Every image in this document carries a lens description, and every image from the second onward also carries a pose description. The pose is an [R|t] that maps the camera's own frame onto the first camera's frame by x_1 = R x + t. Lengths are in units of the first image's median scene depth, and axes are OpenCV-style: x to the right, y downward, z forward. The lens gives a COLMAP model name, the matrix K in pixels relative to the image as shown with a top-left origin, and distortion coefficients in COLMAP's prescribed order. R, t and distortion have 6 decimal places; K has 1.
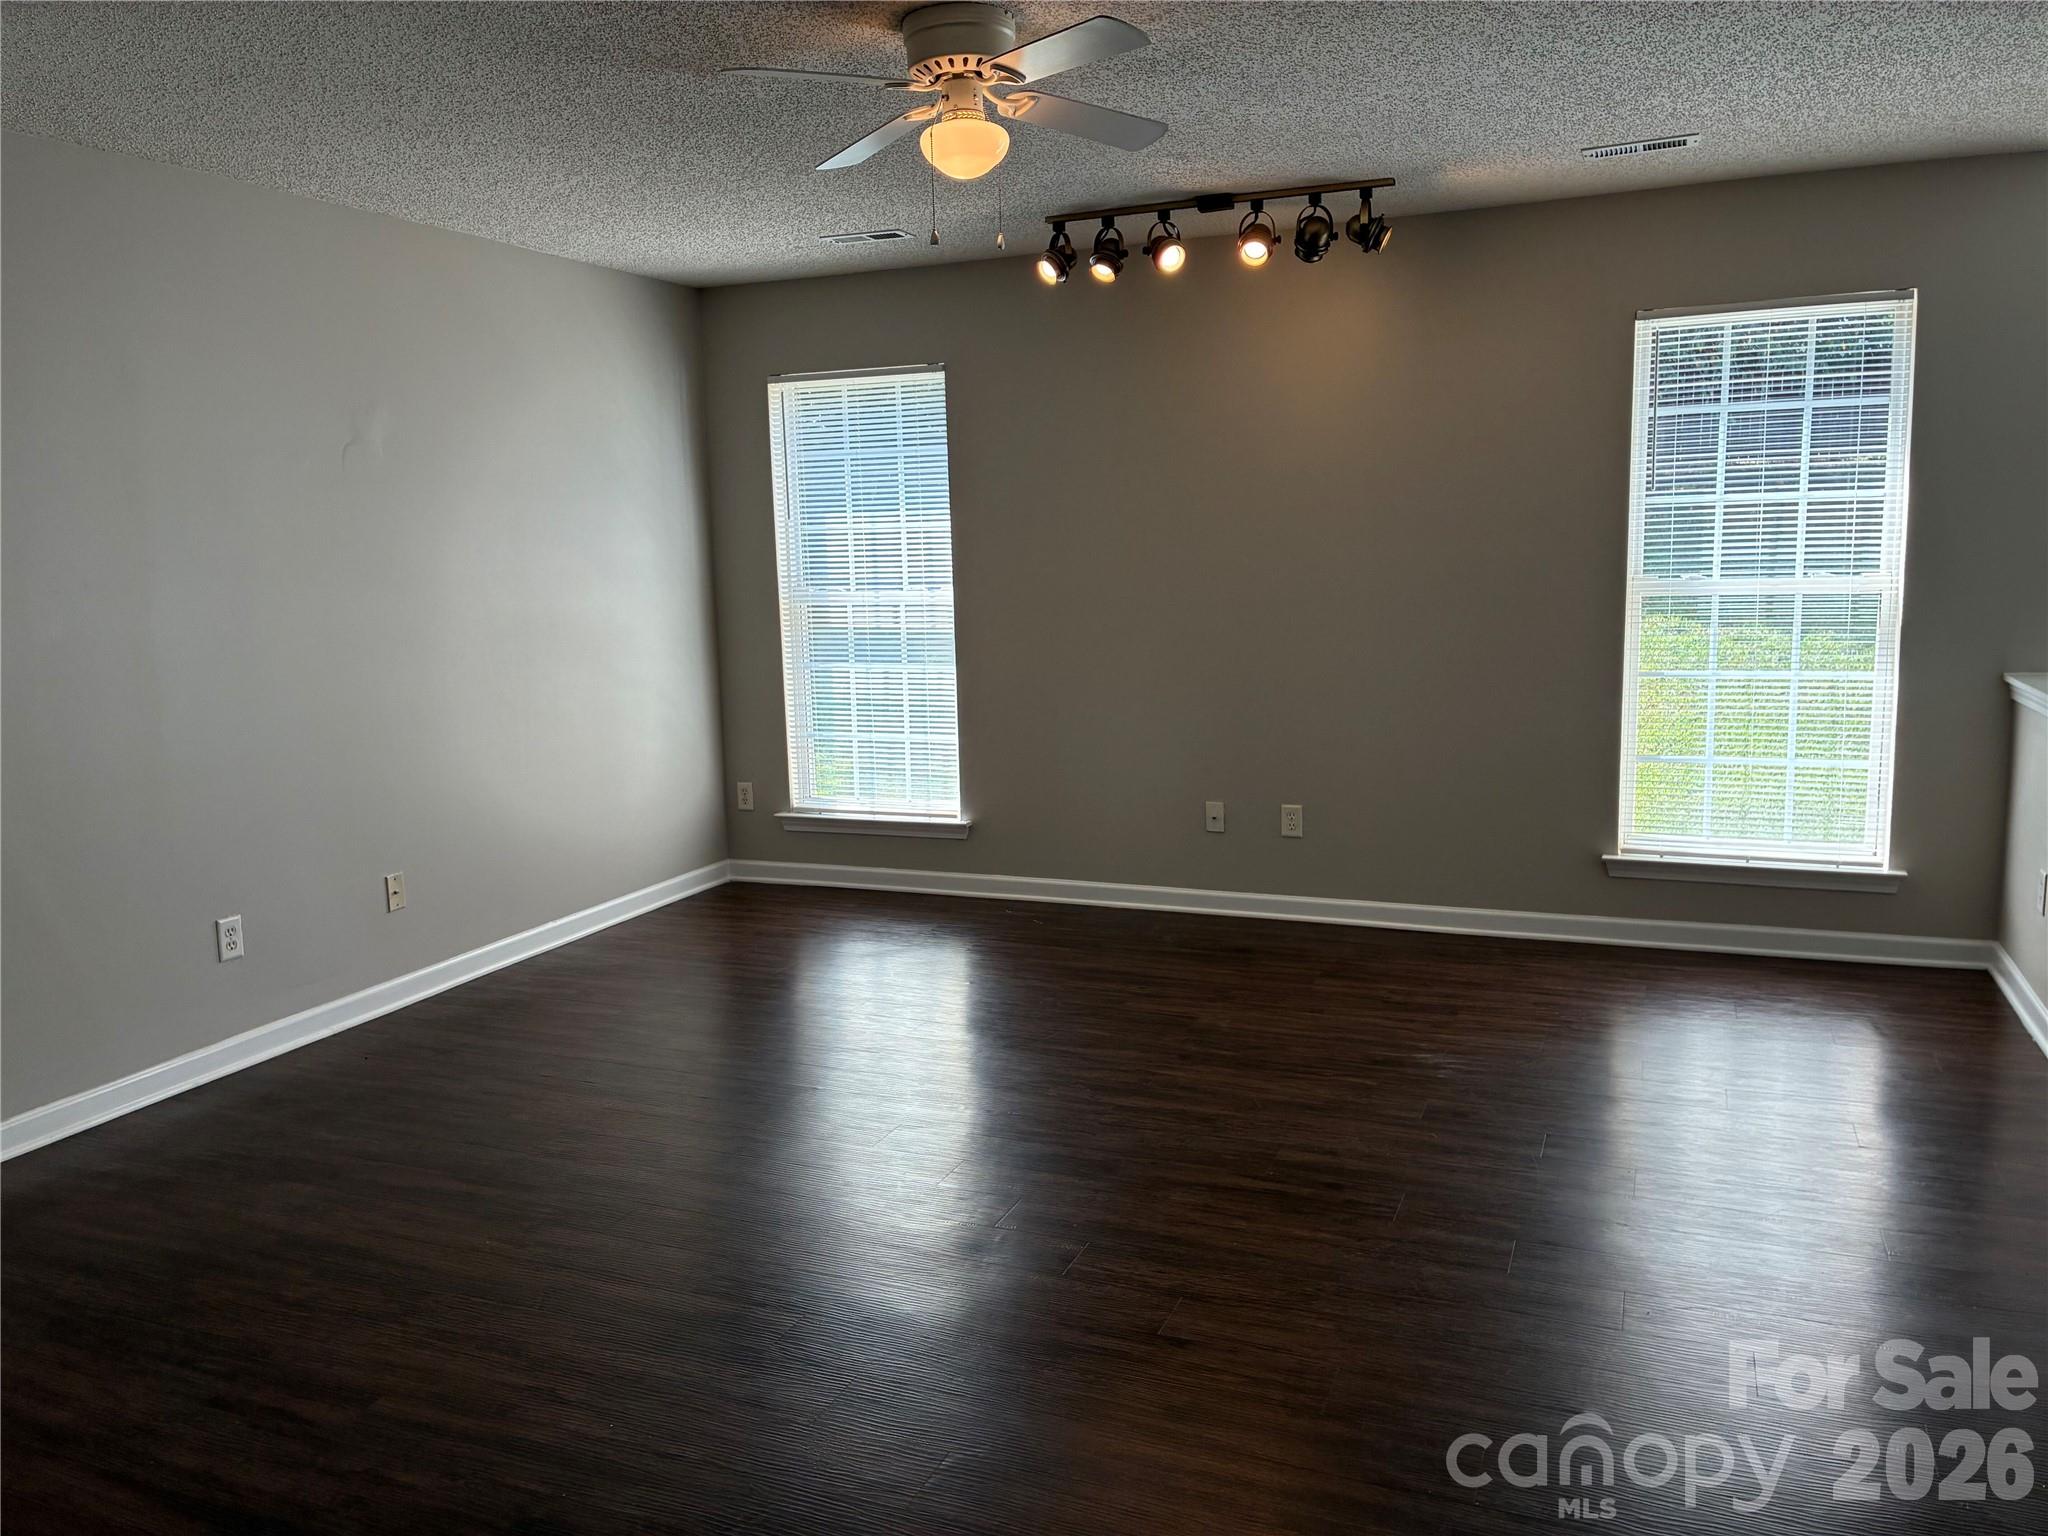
lens RADIAL K [[1541.1, 0, 1017.9], [0, 1541.1, 768.3], [0, 0, 1]] dist [0.048766, -0.085906]
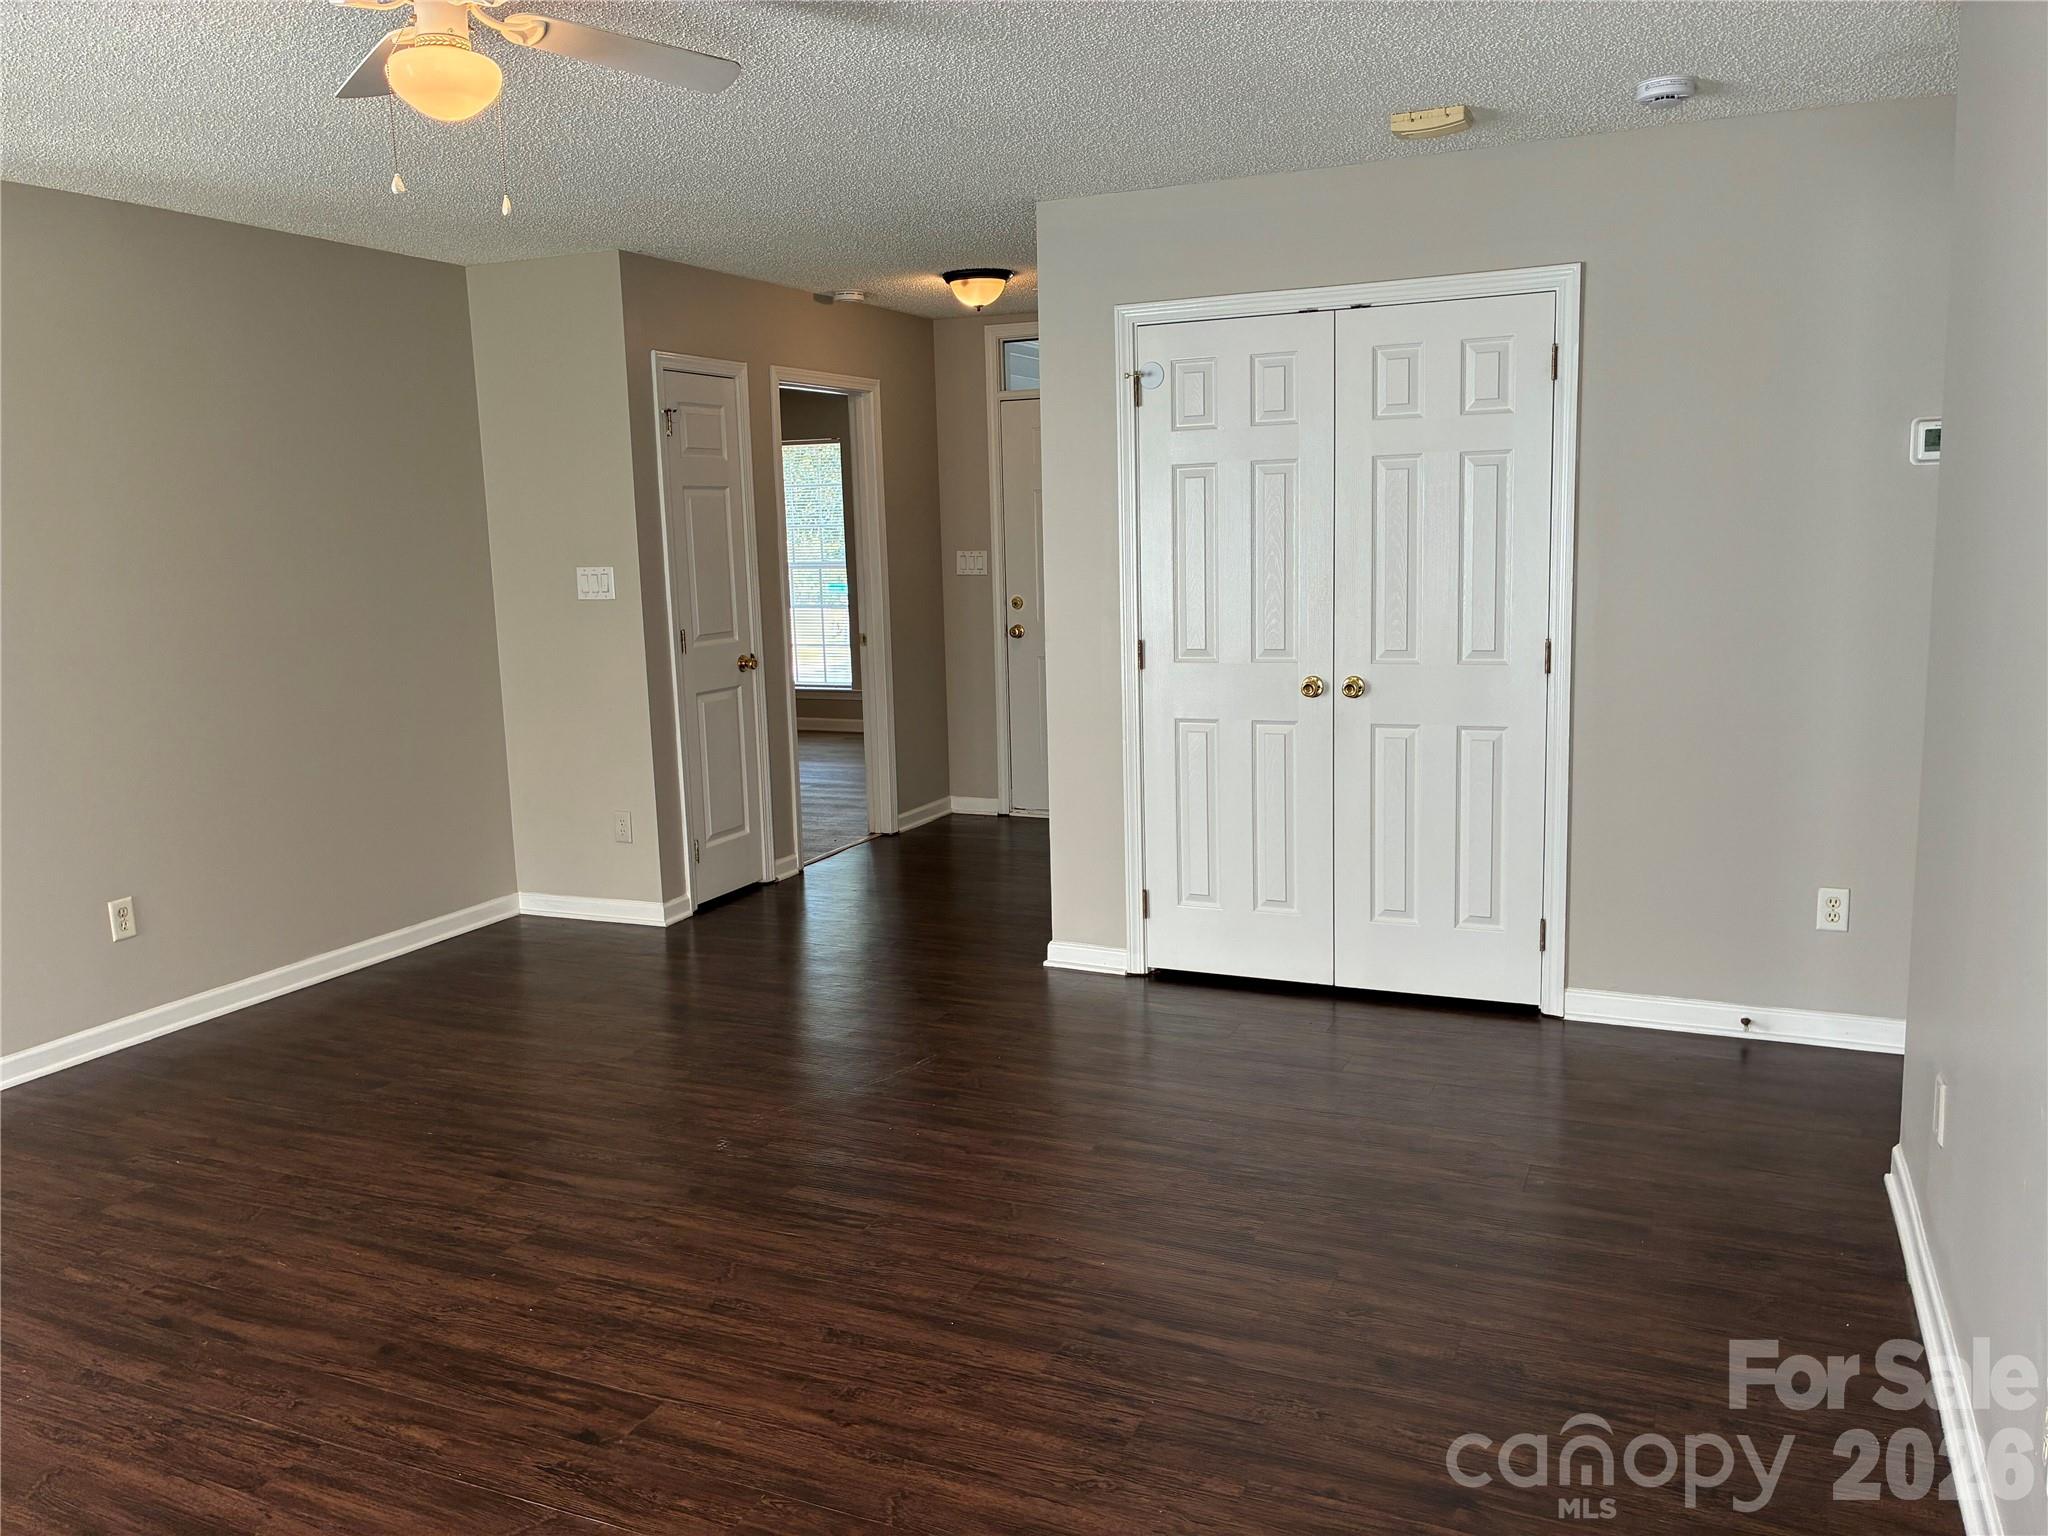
lens RADIAL K [[1539.7, 0, 1021.7], [0, 1539.7, 757.4], [0, 0, 1]] dist [0.068296, -0.092732]
pose [[-0.998098, 0.049667, 0.036529, -0.336281], [0.058226, 0.954142, 0.293637, -0.270533], [-0.020270, 0.295206, -0.955219, 1.804385]]
